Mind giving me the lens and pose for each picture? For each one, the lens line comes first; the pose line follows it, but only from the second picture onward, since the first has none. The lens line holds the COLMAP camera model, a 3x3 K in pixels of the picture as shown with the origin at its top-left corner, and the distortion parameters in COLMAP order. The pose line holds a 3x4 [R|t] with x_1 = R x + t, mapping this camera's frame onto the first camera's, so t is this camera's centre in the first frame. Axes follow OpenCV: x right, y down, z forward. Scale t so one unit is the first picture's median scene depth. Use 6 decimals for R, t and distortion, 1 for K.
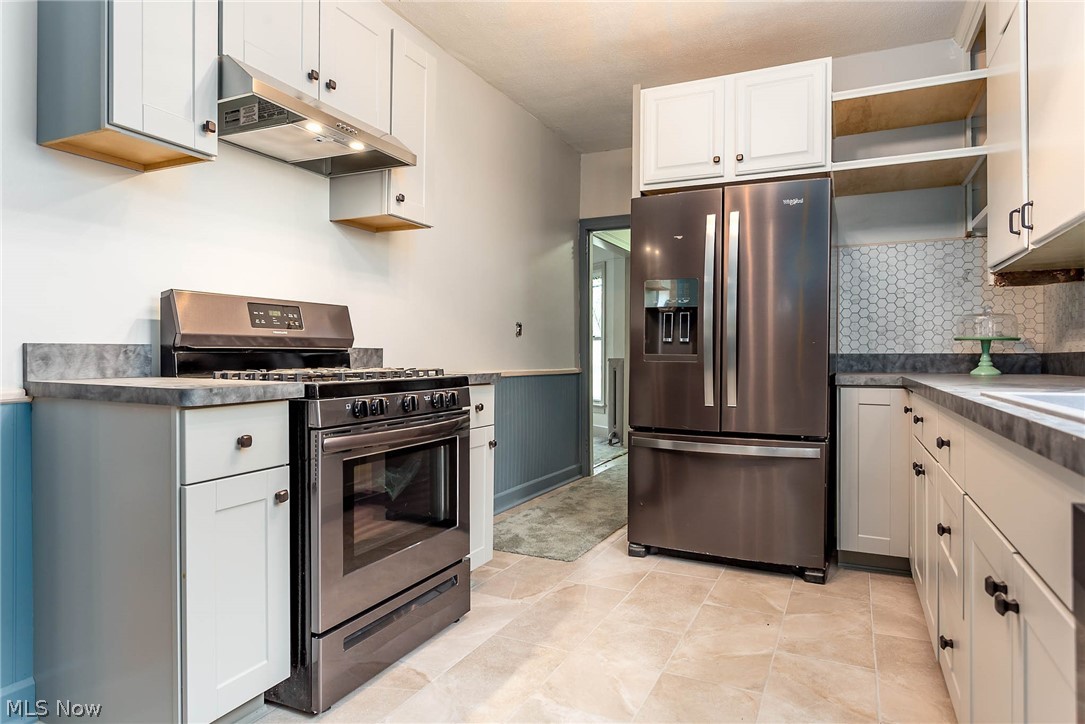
lens RADIAL K [[646.5, 0, 542.5], [0, 646.5, 362.0], [0, 0, 1]] dist [-0.000728, -0.000051]
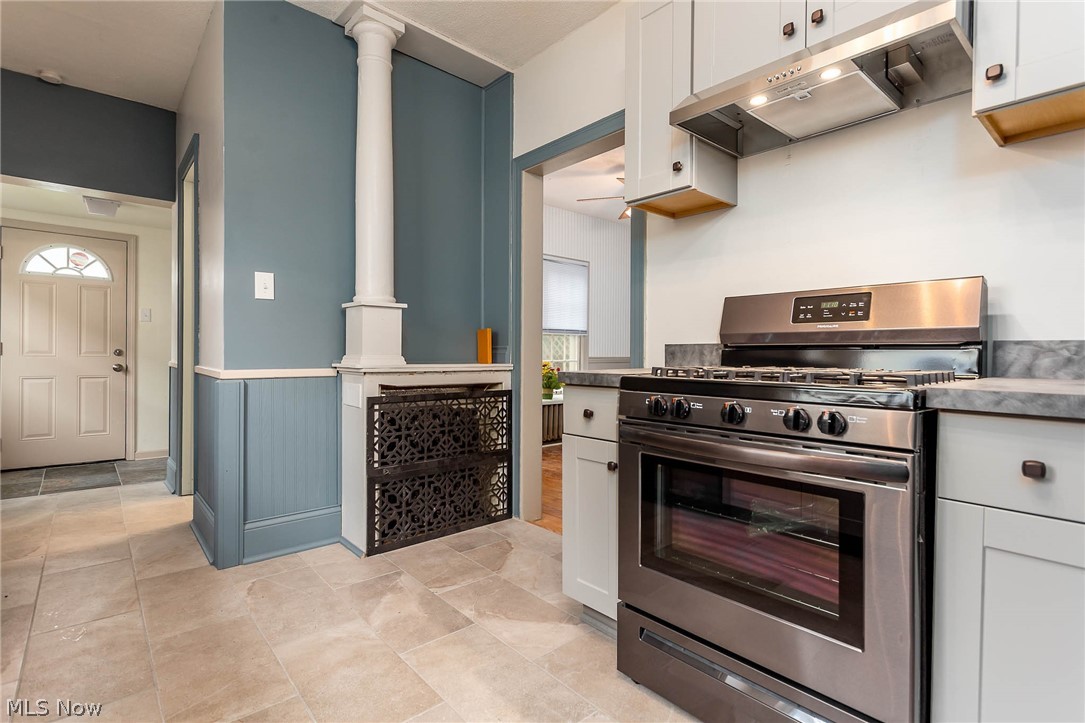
lens RADIAL K [[535.6, 0, 542.0], [0, 535.6, 355.7], [0, 0, 1]] dist [0.028649, 0.000520]
pose [[-0.400208, 0.003575, -0.916417, 0.507753], [-0.012942, 0.999871, 0.009552, -0.008552], [0.916333, 0.015684, -0.400110, 1.115980]]
